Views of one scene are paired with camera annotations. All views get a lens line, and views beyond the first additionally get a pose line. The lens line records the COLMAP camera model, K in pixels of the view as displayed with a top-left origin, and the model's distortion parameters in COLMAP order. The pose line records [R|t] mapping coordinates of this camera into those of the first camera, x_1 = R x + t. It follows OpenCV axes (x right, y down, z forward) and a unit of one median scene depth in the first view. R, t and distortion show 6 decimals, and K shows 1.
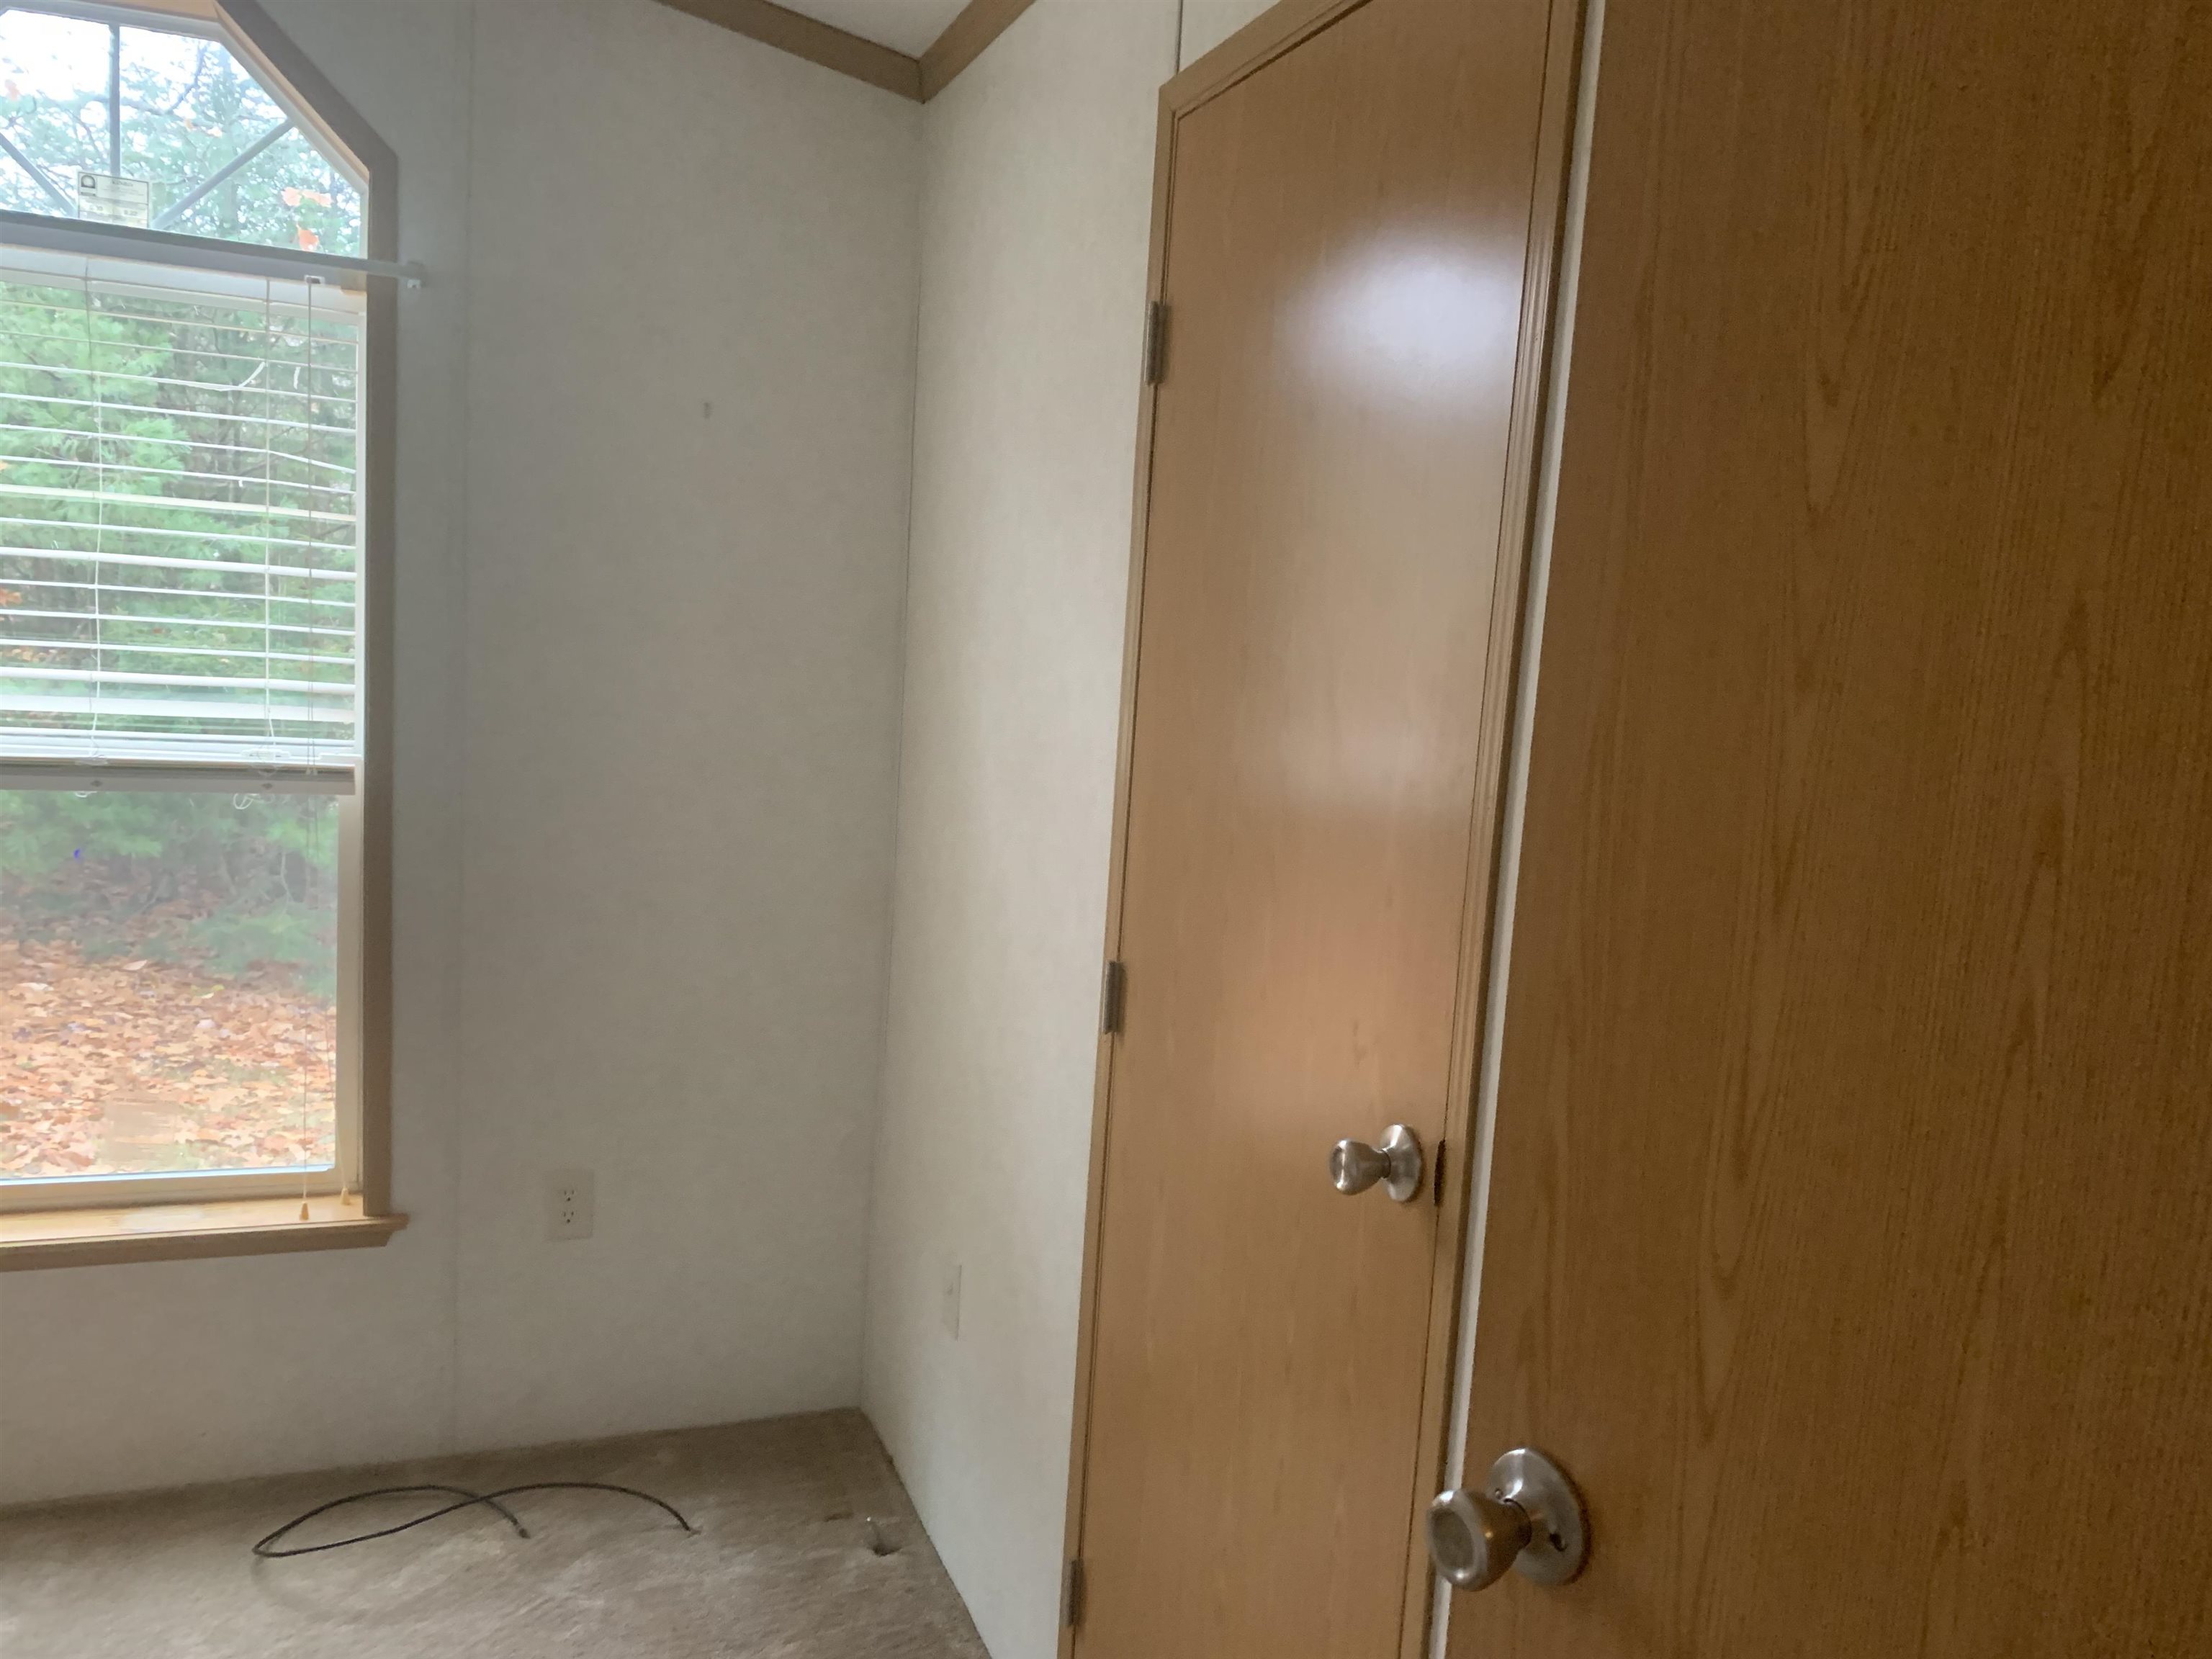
lens RADIAL K [[1678.9, 0, 1098.8], [0, 1678.9, 831.2], [0, 0, 1]] dist [0.031170, -0.027145]
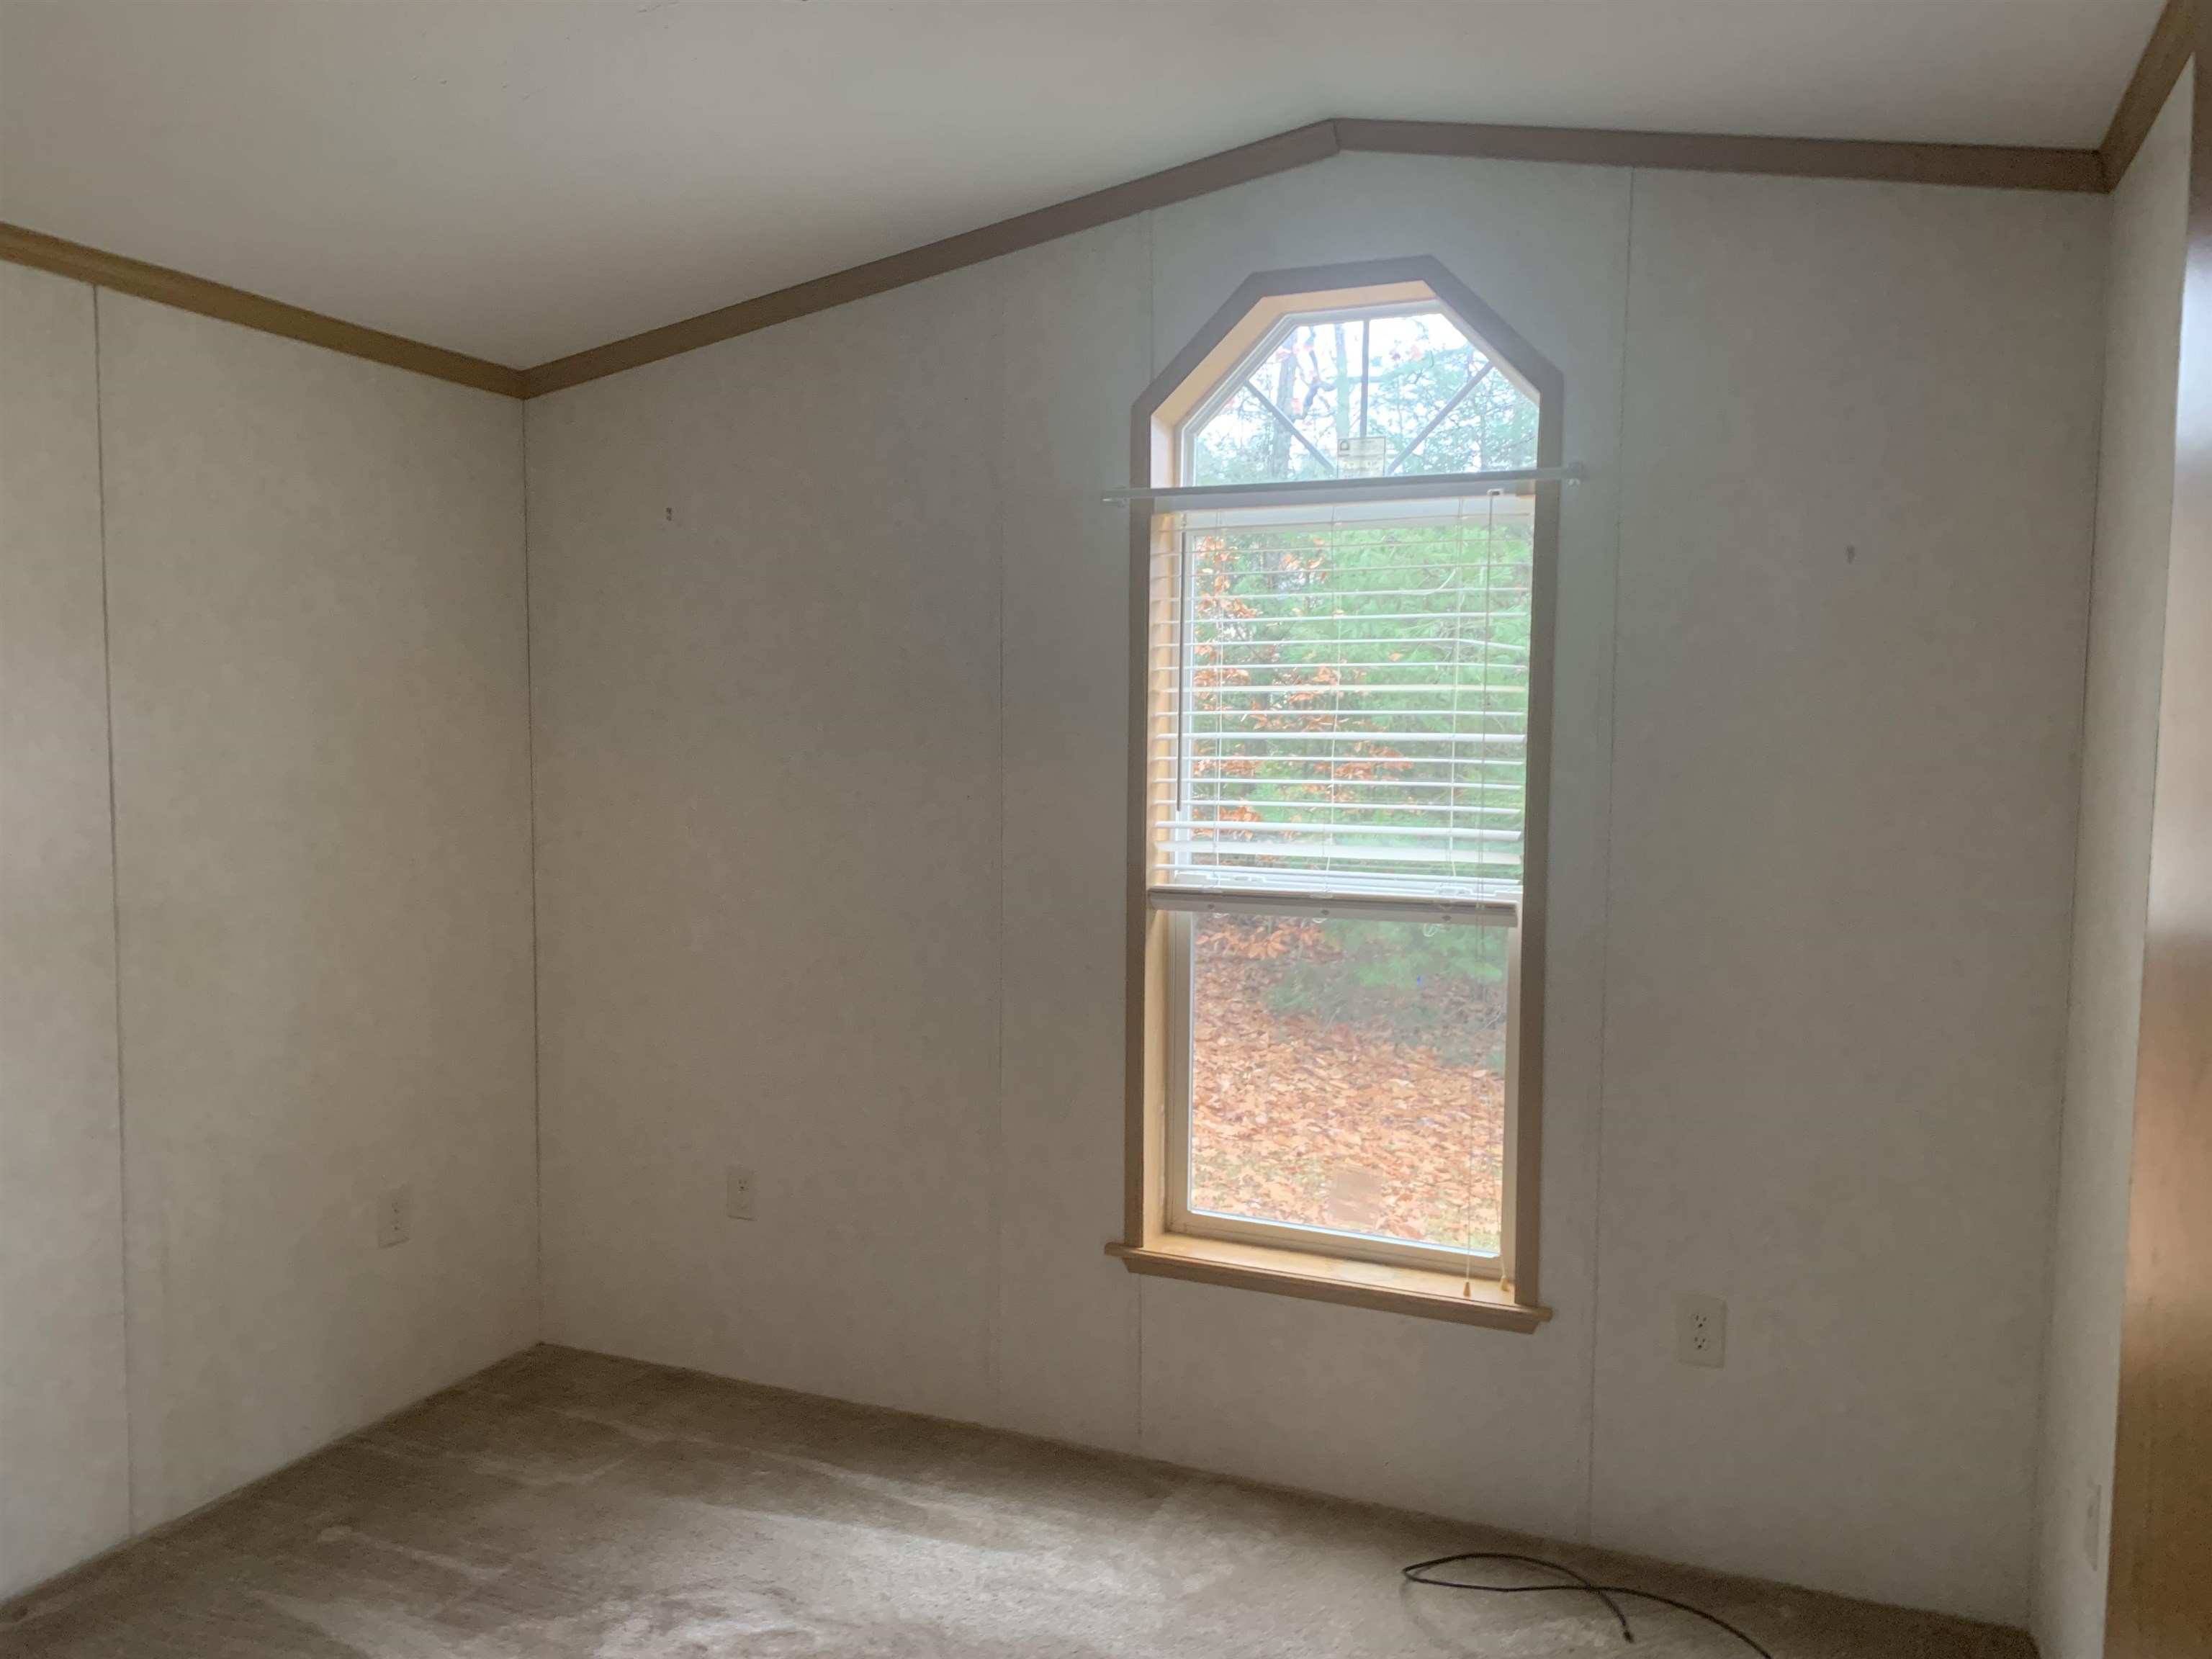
lens RADIAL K [[1678.9, 0, 1107.2], [0, 1678.9, 828.0], [0, 0, 1]] dist [0.031170, -0.027145]
pose [[0.711756, -0.014354, -0.702281, 0.161802], [-0.044904, 0.996816, -0.065883, -0.001130], [0.700990, 0.078428, 0.708845, -0.010290]]
